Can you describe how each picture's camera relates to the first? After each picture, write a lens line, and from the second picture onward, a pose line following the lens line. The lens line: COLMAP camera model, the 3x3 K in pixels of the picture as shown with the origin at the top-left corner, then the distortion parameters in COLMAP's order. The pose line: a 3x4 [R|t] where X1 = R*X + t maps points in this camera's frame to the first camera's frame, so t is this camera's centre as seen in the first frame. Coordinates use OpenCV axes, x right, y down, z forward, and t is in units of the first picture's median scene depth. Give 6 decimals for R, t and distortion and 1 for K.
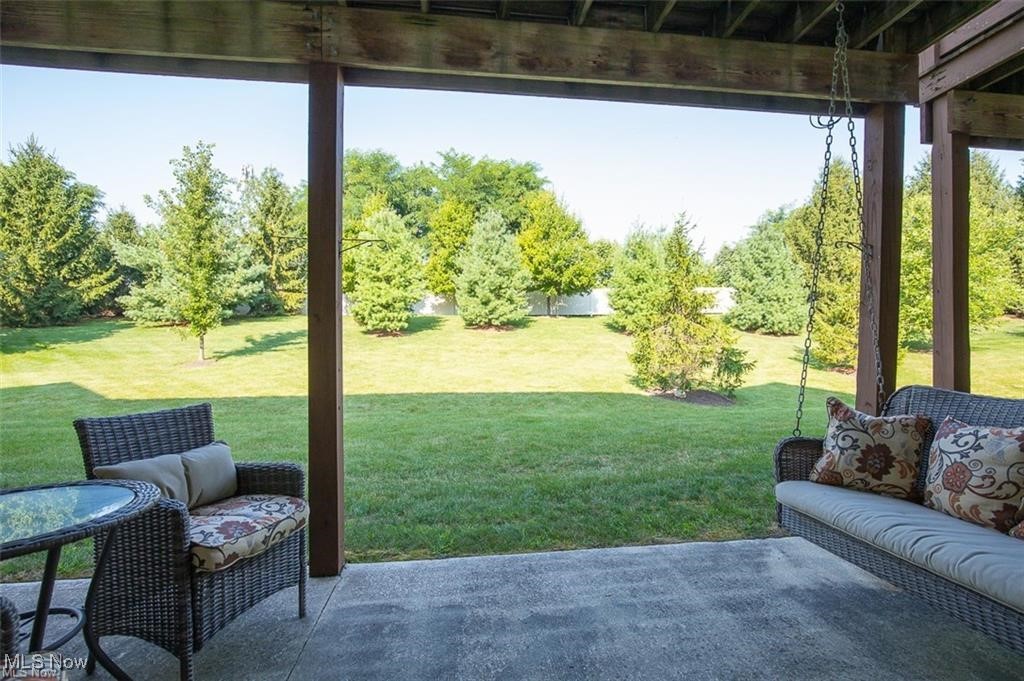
lens RADIAL K [[462.7, 0, 512.0], [0, 462.7, 340.5], [0, 0, 1]] dist [-0.008926, 0.000289]
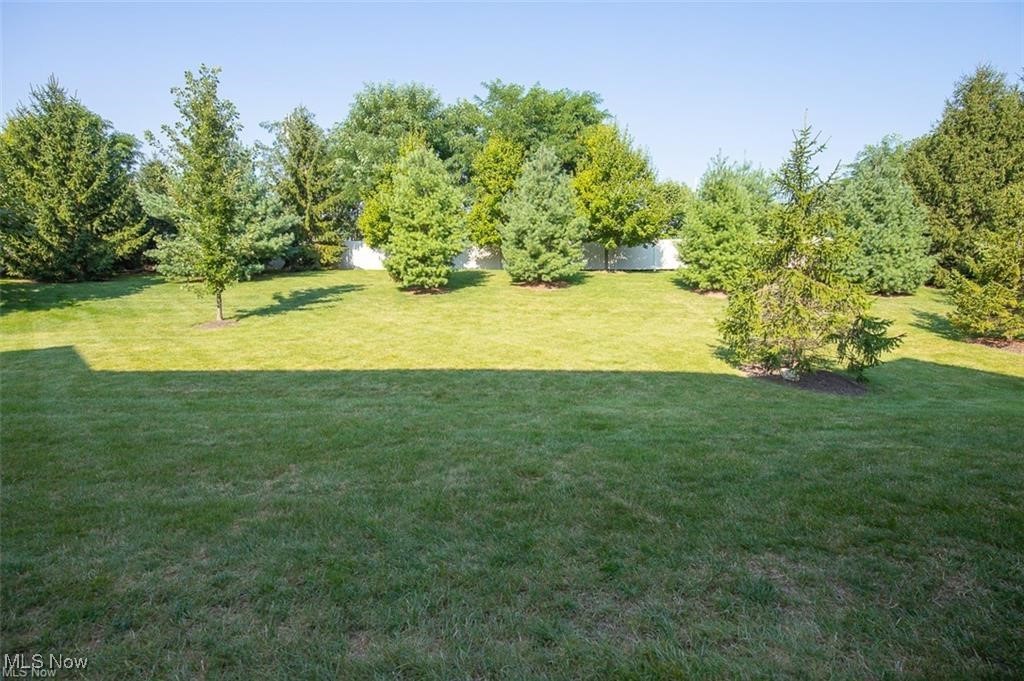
lens RADIAL K [[462.7, 0, 512.0], [0, 462.7, 340.5], [0, 0, 1]] dist [-0.008926, 0.000289]
pose [[0.994391, 0.016548, -0.104466, -0.006957], [-0.006261, 0.995162, 0.098046, -0.007332], [0.105583, -0.096842, 0.989684, 0.117273]]
